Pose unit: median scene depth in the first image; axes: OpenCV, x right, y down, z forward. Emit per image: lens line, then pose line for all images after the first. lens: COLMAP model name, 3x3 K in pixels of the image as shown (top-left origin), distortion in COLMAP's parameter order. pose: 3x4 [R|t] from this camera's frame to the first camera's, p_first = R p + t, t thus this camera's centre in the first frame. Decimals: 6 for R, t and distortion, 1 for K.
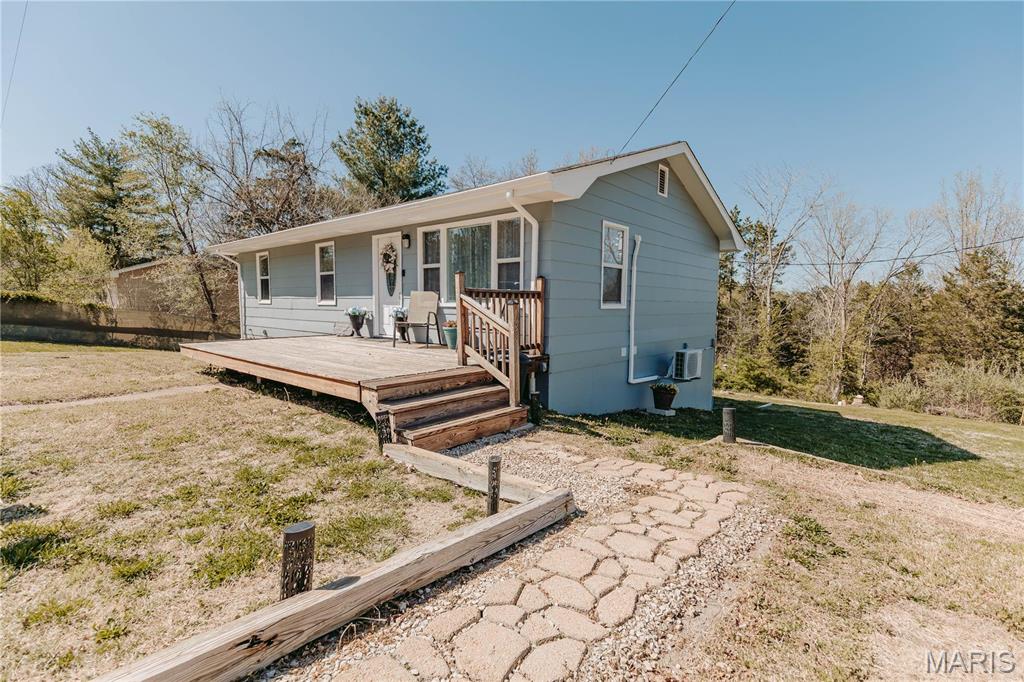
lens RADIAL K [[467.4, 0, 512.4], [0, 467.4, 344.2], [0, 0, 1]] dist [0.001422, -0.000175]
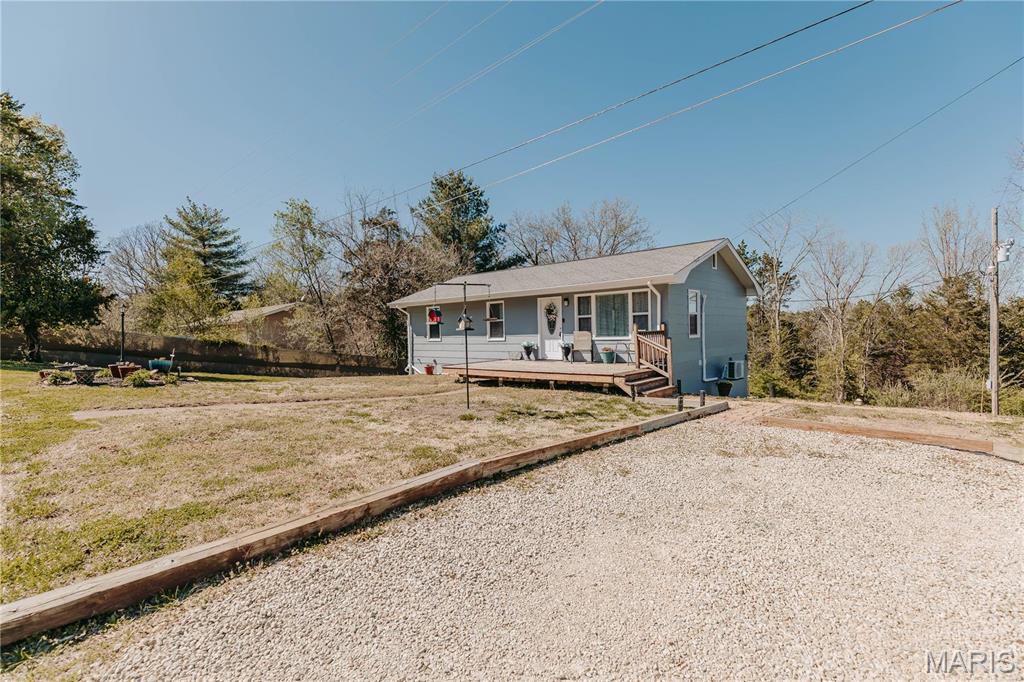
lens RADIAL K [[467.4, 0, 512.4], [0, 467.4, 344.2], [0, 0, 1]] dist [0.001422, -0.000175]
pose [[0.999359, -0.033608, -0.012326, -0.352259], [0.032822, 0.997706, -0.059214, 0.023258], [0.014287, 0.058772, 0.998169, -0.597987]]
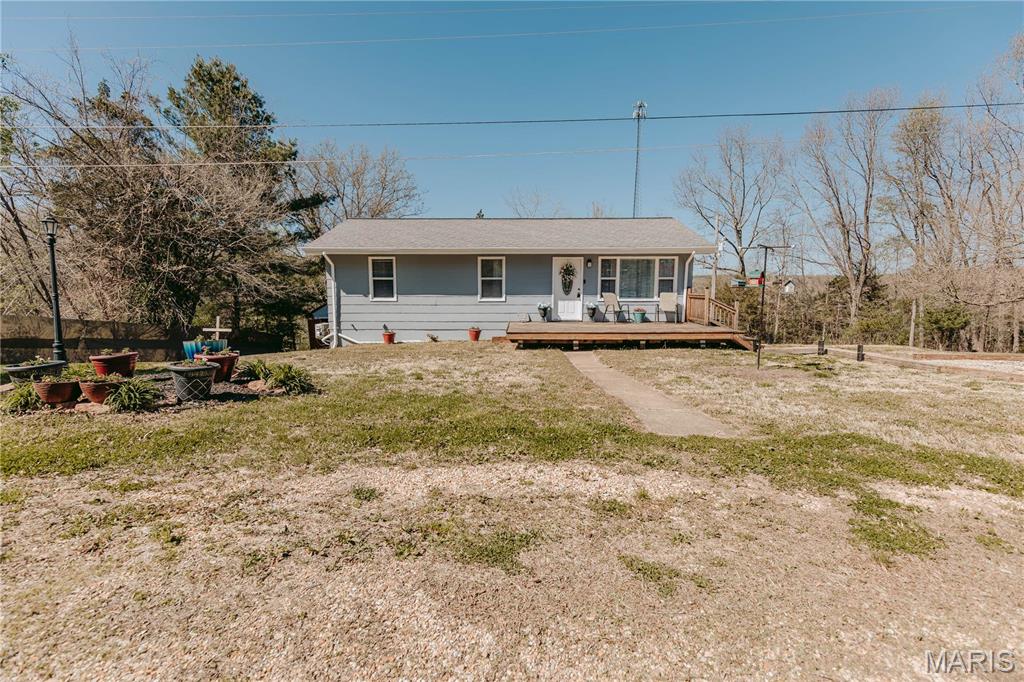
lens RADIAL K [[467.4, 0, 512.4], [0, 467.4, 344.2], [0, 0, 1]] dist [0.001422, -0.000175]
pose [[0.769811, -0.089140, 0.632017, -1.349785], [0.063155, 0.995978, 0.063548, -0.044645], [-0.635140, -0.009005, 0.772345, -0.129583]]
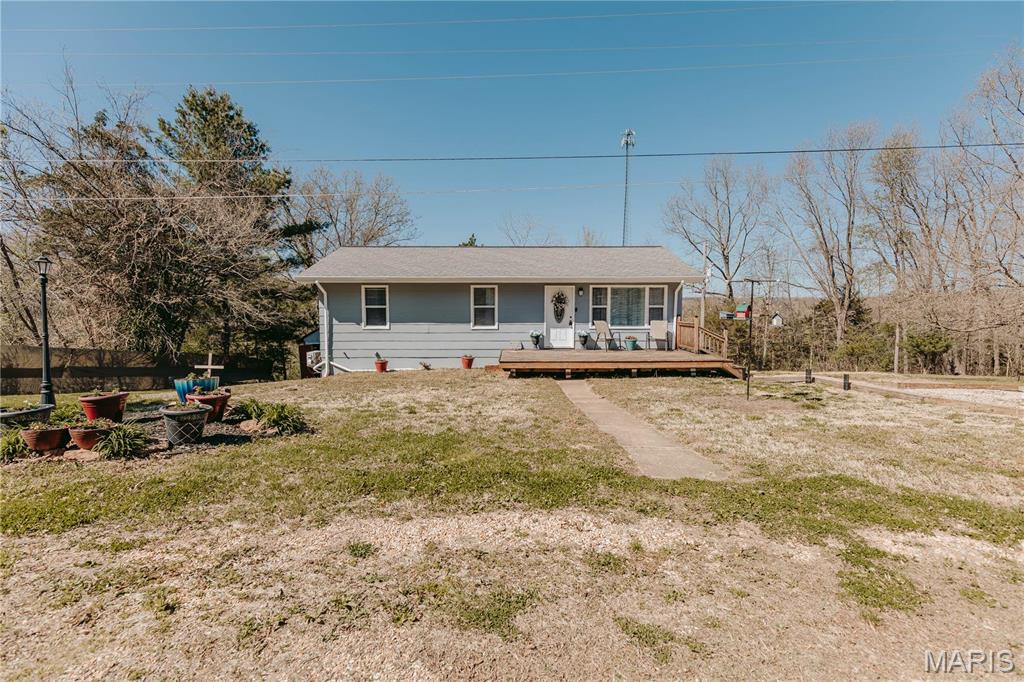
lens RADIAL K [[467.4, 0, 514.6], [0, 467.4, 345.2], [0, 0, 1]] dist [0.001680, -0.000156]
pose [[0.755679, -0.063618, 0.651845, -1.353835], [0.065109, 0.997638, 0.021886, -0.065950], [-0.651698, 0.025902, 0.758036, -0.133605]]
